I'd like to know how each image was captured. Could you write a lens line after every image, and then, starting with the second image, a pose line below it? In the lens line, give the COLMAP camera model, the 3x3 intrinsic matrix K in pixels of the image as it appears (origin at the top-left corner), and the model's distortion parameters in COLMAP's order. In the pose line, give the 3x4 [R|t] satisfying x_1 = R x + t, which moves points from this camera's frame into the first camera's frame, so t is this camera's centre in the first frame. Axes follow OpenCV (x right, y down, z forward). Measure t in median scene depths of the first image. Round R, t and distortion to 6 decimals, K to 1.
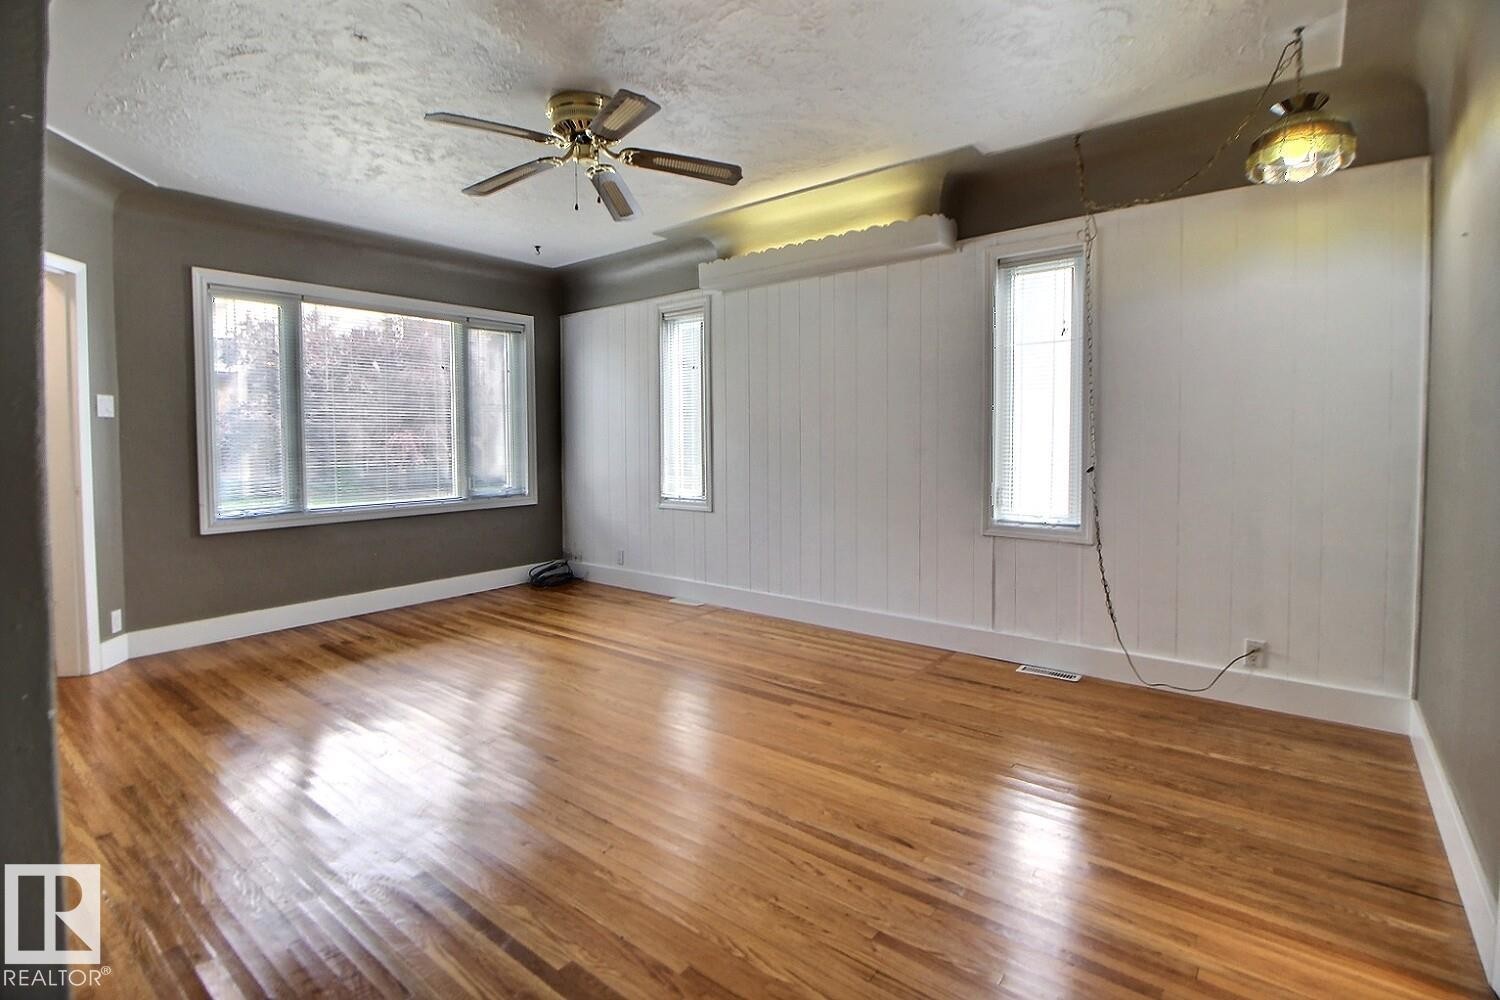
lens RADIAL K [[699.6, 0, 764.6], [0, 699.6, 432.2], [0, 0, 1]] dist [0.003196, -0.010837]
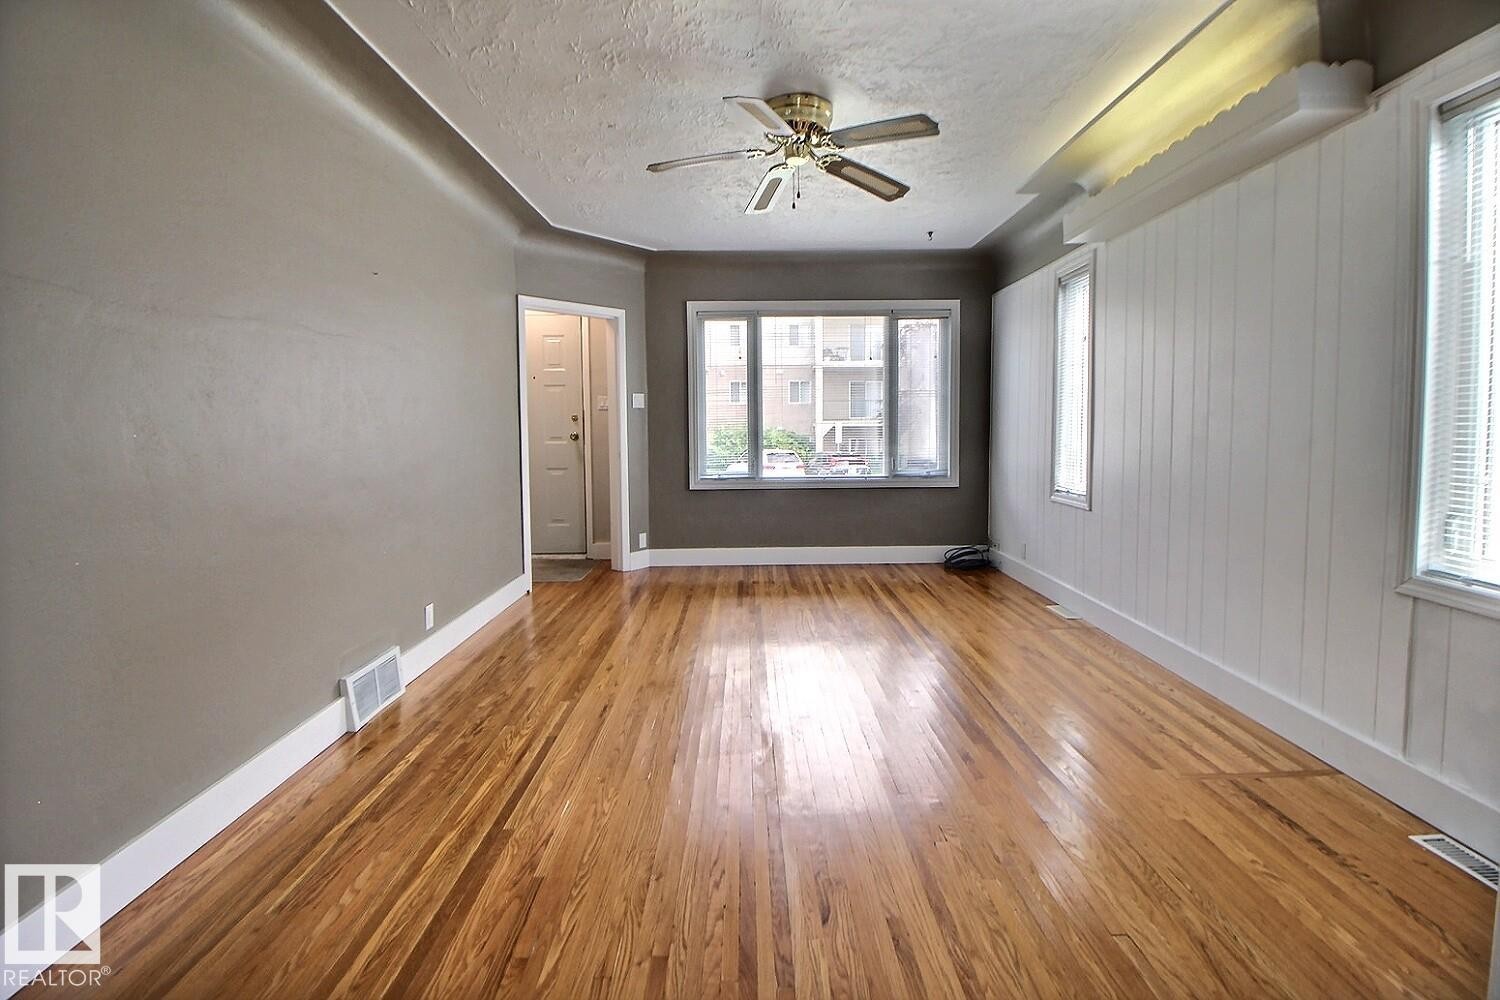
lens RADIAL K [[699.6, 0, 764.6], [0, 699.6, 432.2], [0, 0, 1]] dist [0.003196, -0.010837]
pose [[0.633558, 0.014853, -0.773552, 0.356237], [0.007680, 0.999646, 0.025485, -0.004441], [0.773657, -0.022087, 0.633220, 0.193117]]
